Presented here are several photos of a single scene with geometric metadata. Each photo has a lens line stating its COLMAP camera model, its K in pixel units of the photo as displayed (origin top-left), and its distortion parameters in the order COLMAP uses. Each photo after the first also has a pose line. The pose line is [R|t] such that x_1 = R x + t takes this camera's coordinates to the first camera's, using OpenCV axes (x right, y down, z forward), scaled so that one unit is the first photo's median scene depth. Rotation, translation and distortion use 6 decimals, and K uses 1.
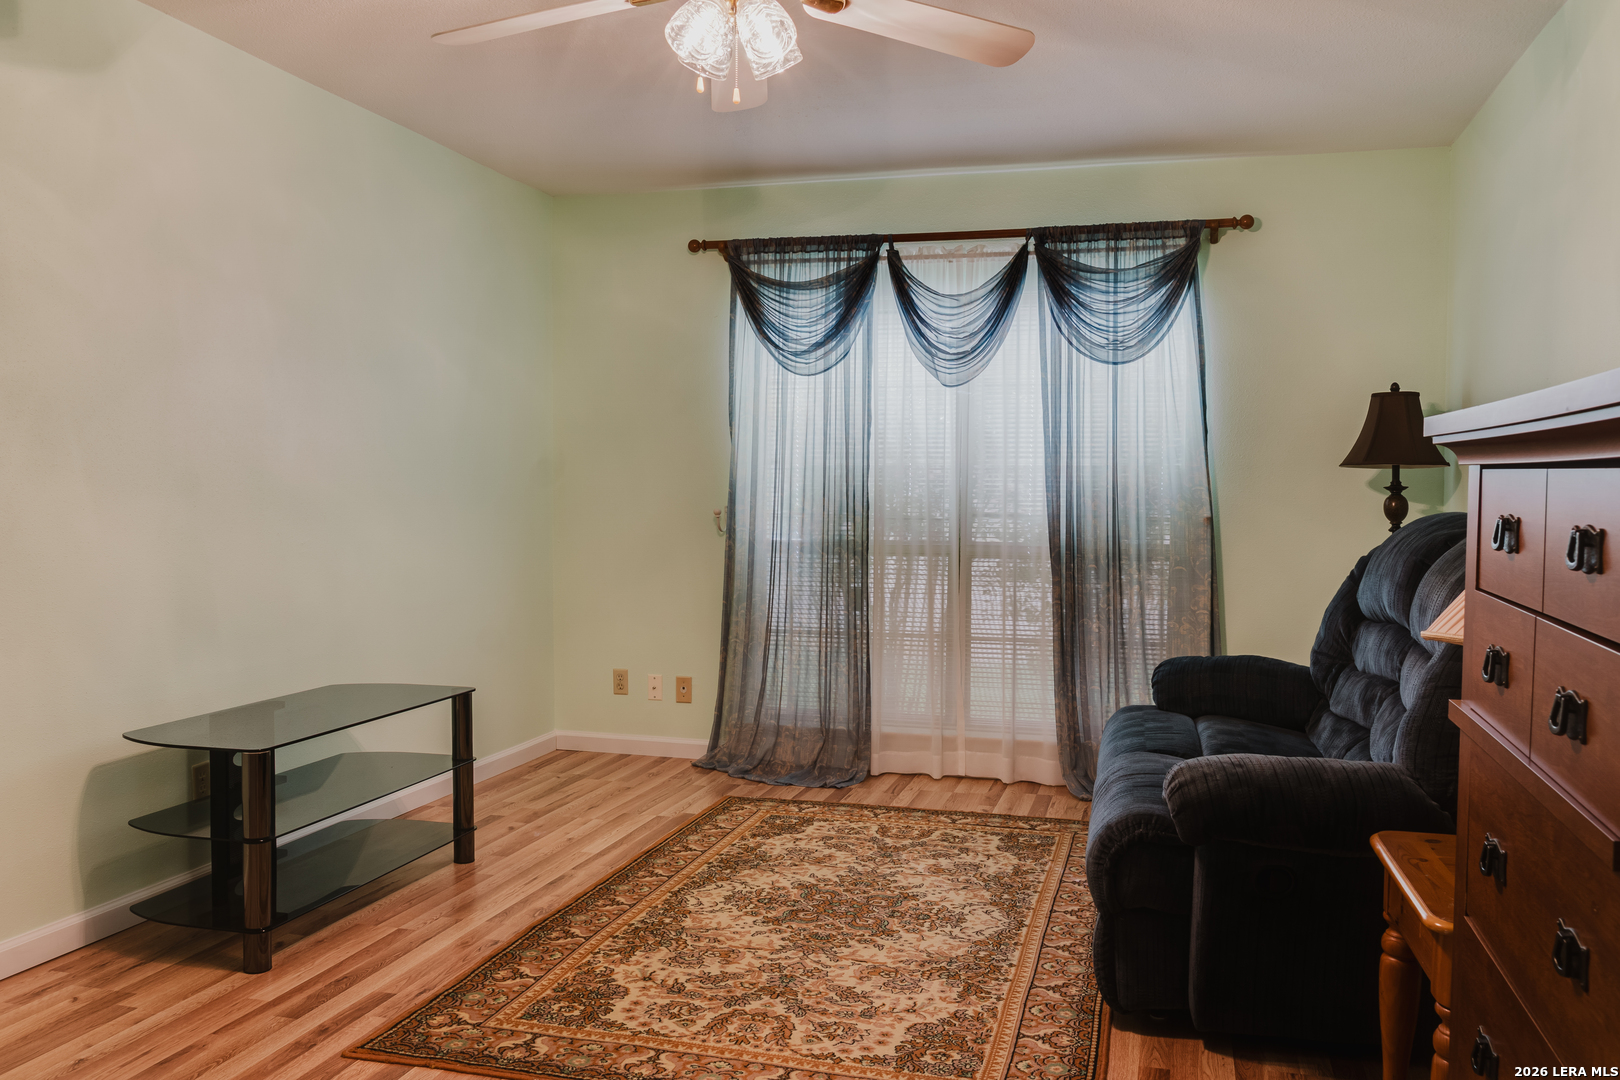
lens RADIAL K [[1306.8, 0, 814.3], [0, 1306.8, 544.0], [0, 0, 1]] dist [-0.021152, 0.022714]
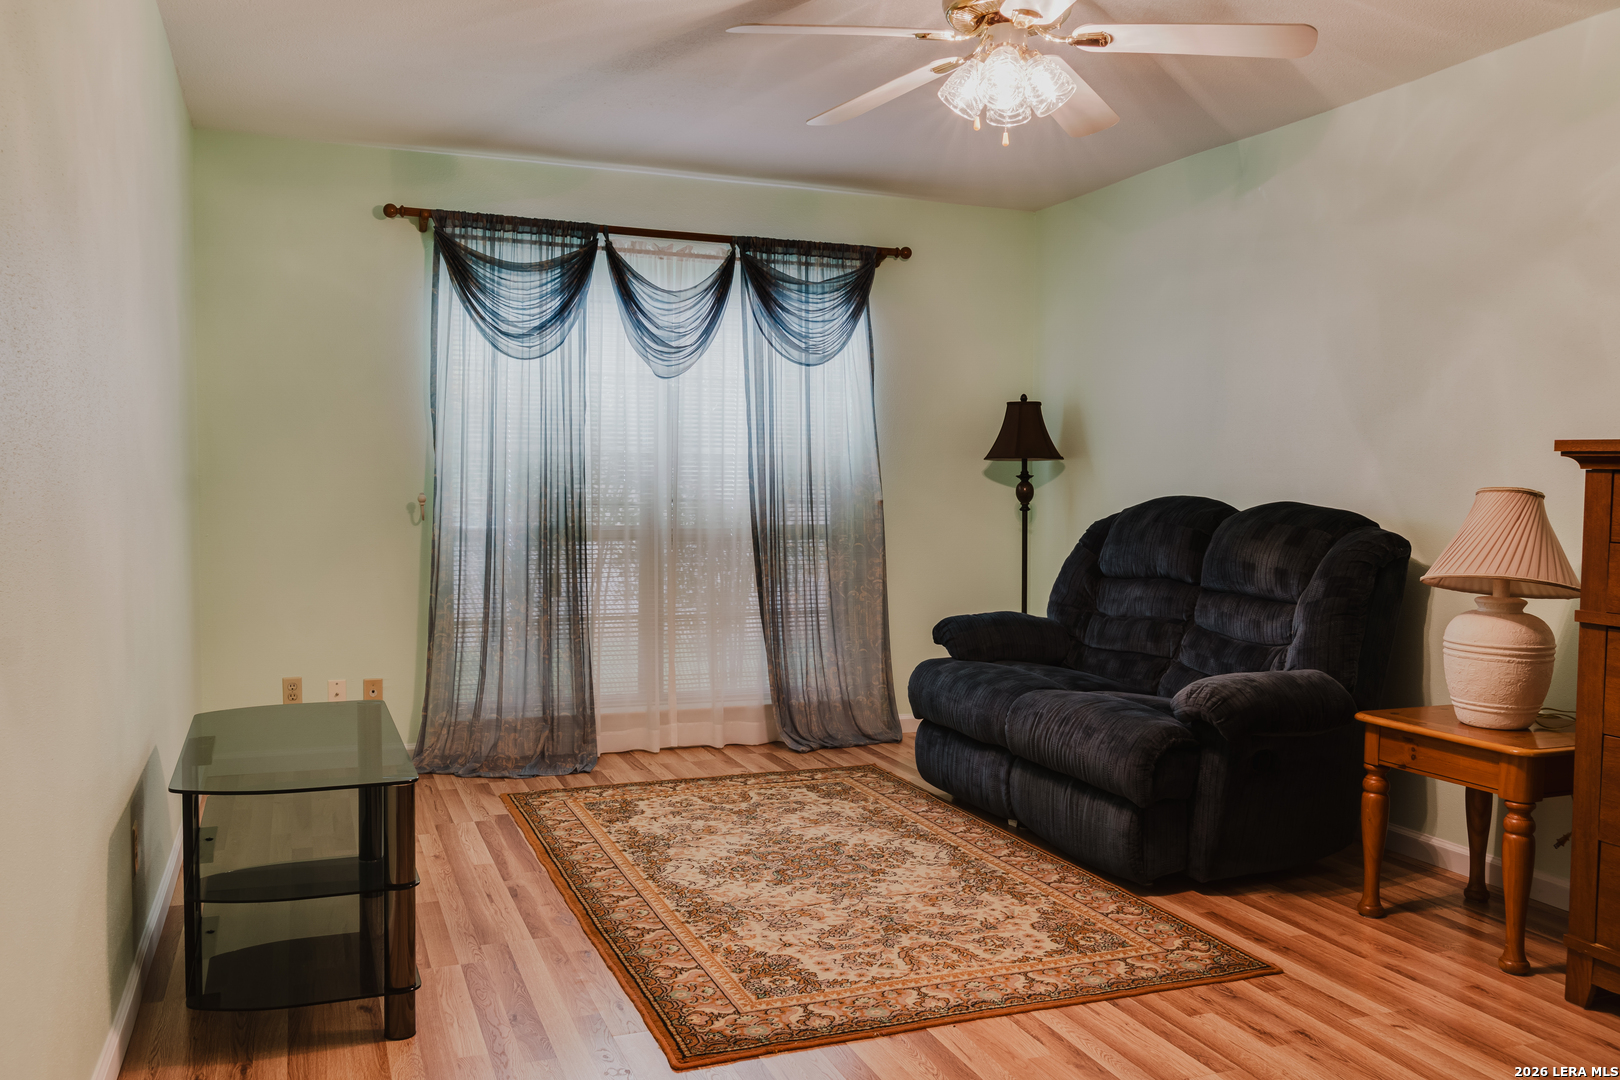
lens RADIAL K [[1306.8, 0, 814.3], [0, 1306.8, 544.0], [0, 0, 1]] dist [-0.021152, 0.022714]
pose [[0.796940, -0.028153, 0.603402, -0.581324], [0.020794, 0.999600, 0.019175, -0.006444], [-0.603700, -0.002734, 0.797207, 0.120356]]
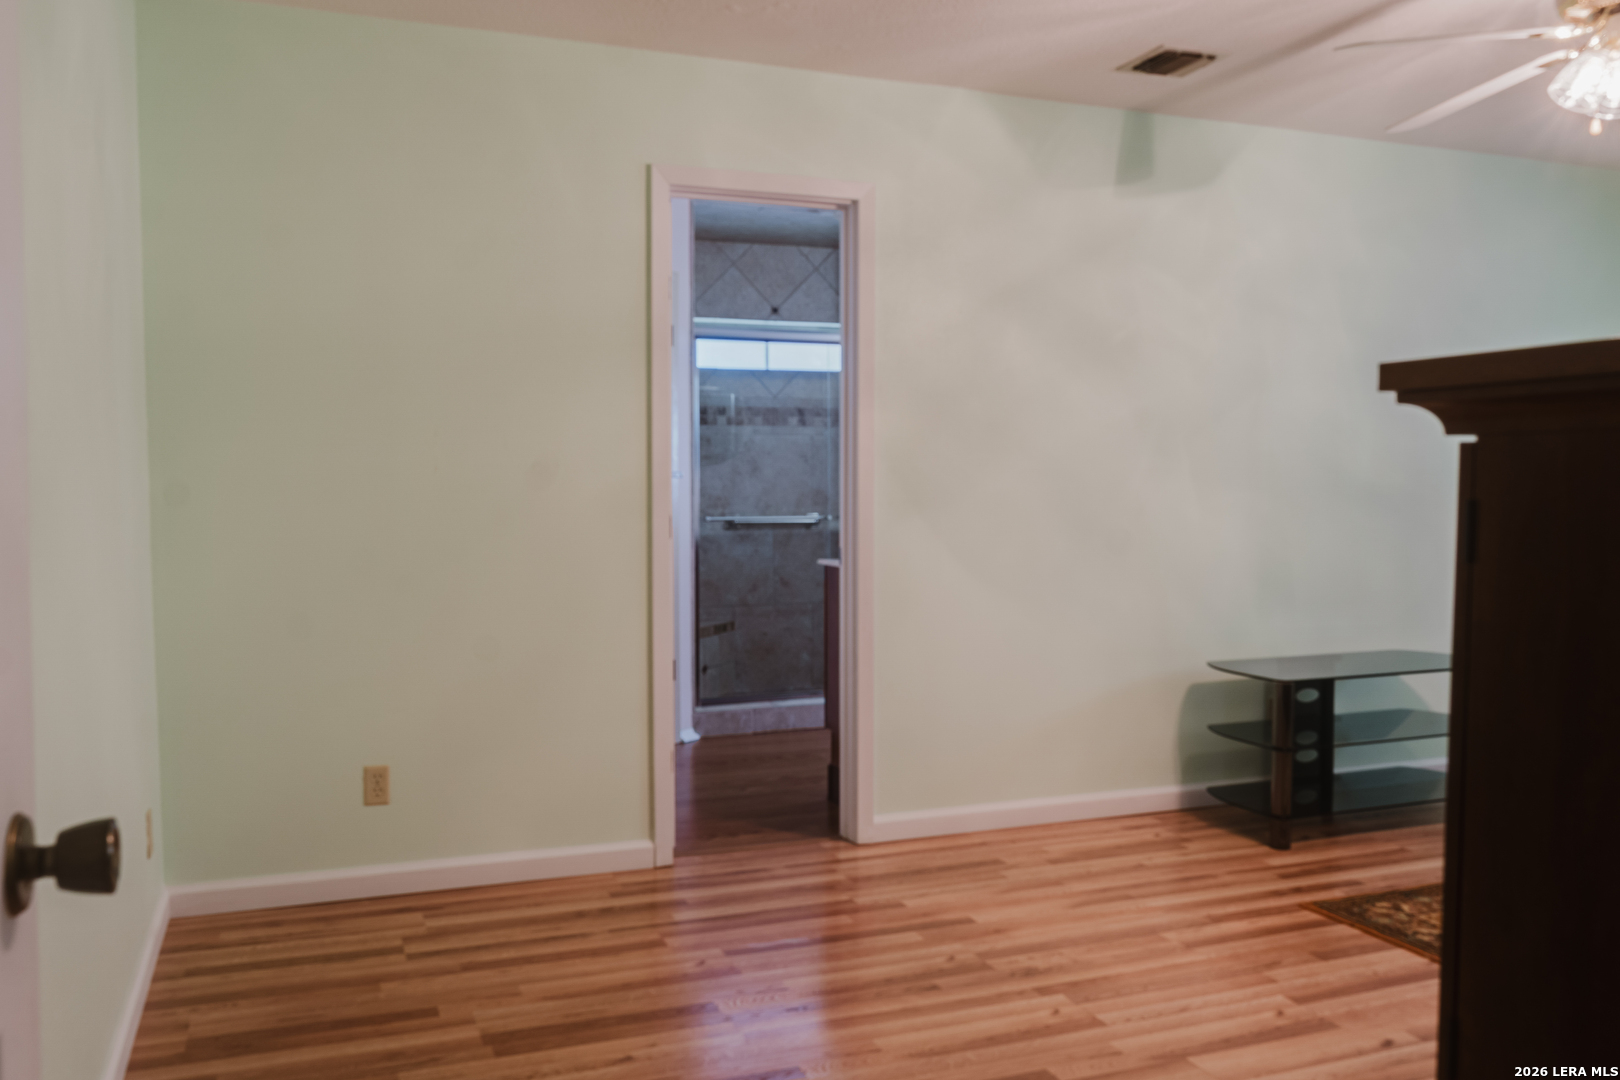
lens RADIAL K [[1327.6, 0, 812.5], [0, 1327.6, 544.7], [0, 0, 1]] dist [-0.015602, 0.014352]
pose [[0.607296, 0.031989, -0.793831, 0.275836], [-0.032556, 0.999352, 0.015365, 0.012348], [0.793808, 0.016513, 0.607944, -0.158984]]
